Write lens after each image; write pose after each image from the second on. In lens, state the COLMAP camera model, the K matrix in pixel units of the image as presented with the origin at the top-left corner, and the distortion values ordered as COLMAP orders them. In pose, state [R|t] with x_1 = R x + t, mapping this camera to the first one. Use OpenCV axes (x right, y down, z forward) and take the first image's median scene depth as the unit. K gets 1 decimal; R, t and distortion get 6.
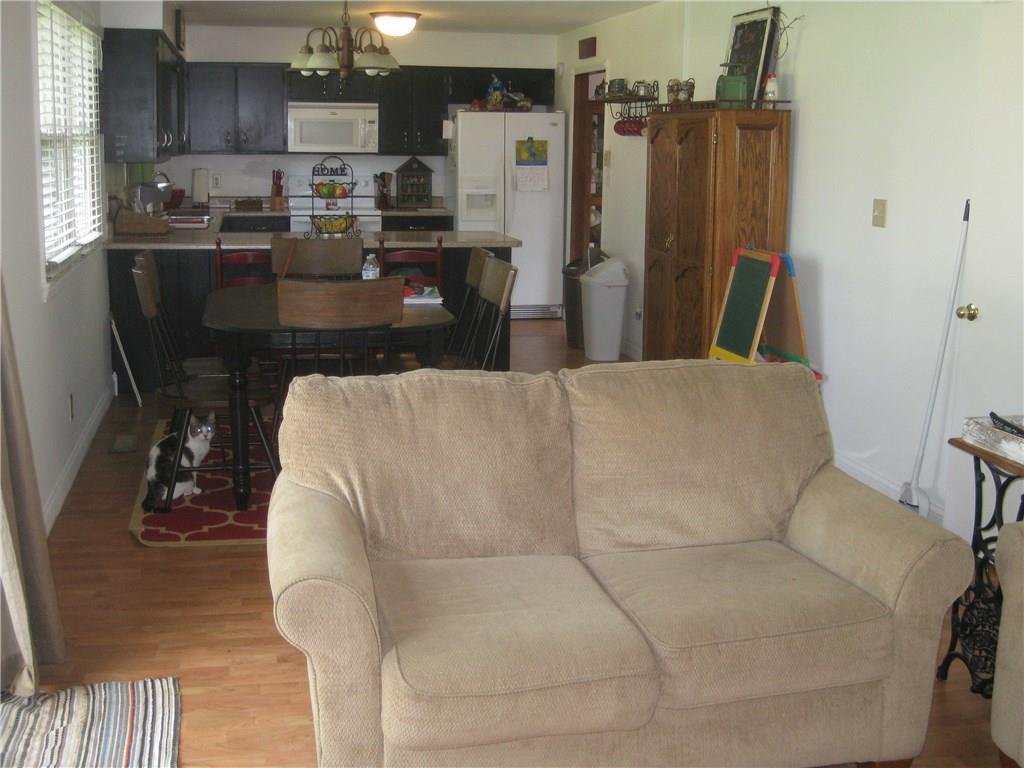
lens RADIAL K [[1242.8, 0, 512.0], [0, 1242.8, 384.0], [0, 0, 1]] dist [-0.203268, 0.022790]
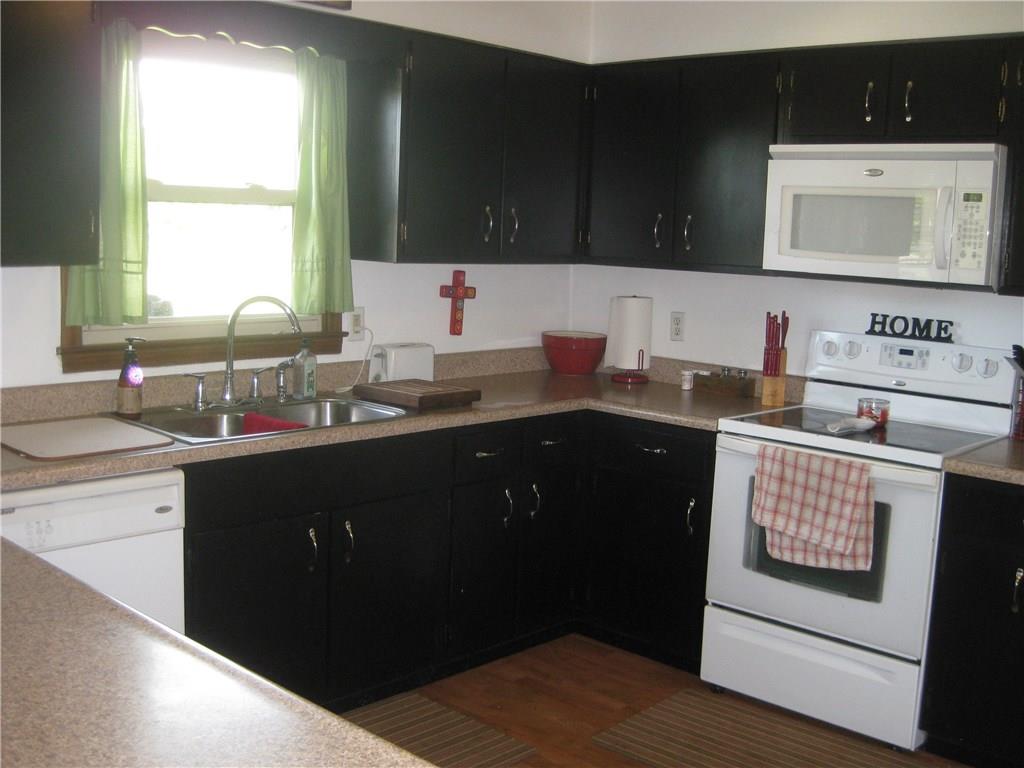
lens RADIAL K [[1132.4, 0, 512.0], [0, 1132.4, 384.0], [0, 0, 1]] dist [-0.160221, 0.004570]
pose [[0.575359, 0.113985, -0.809919, 0.067364], [-0.179065, 0.983773, 0.011247, -0.139081], [0.798059, 0.138557, 0.586434, 0.708909]]
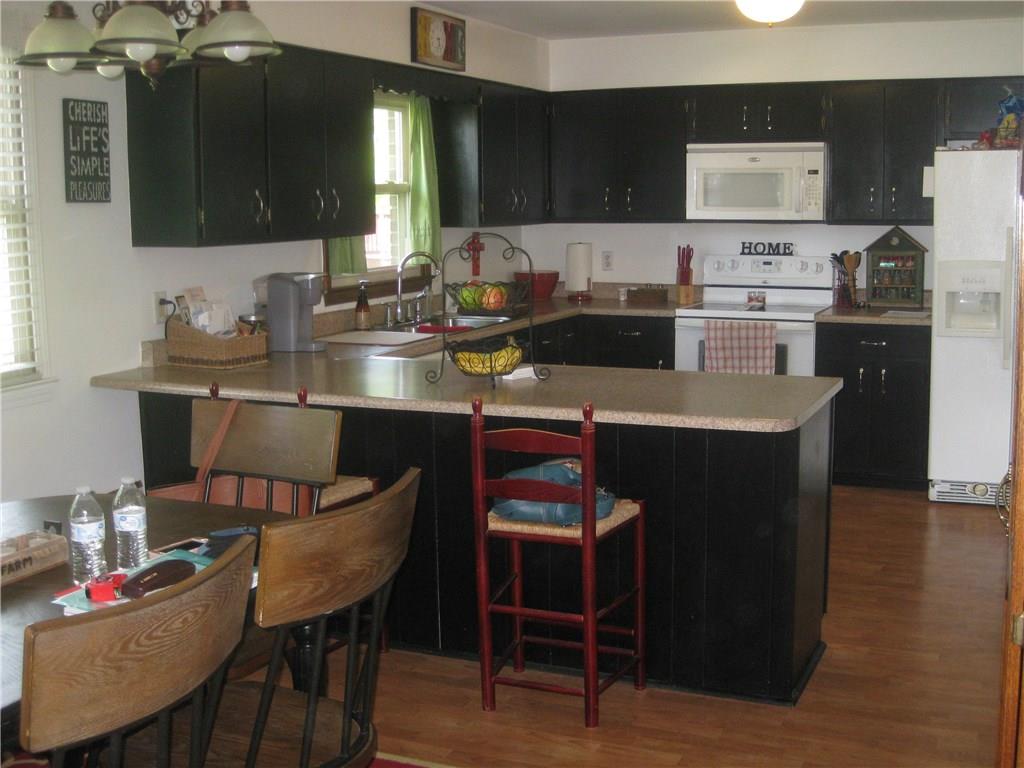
lens RADIAL K [[1242.8, 0, 512.0], [0, 1242.8, 384.0], [0, 0, 1]] dist [-0.203268, 0.022790]
pose [[0.811382, 0.057380, -0.581693, 0.129359], [-0.081998, 0.996503, -0.016078, -0.080722], [0.578736, 0.060743, 0.813249, 0.400444]]
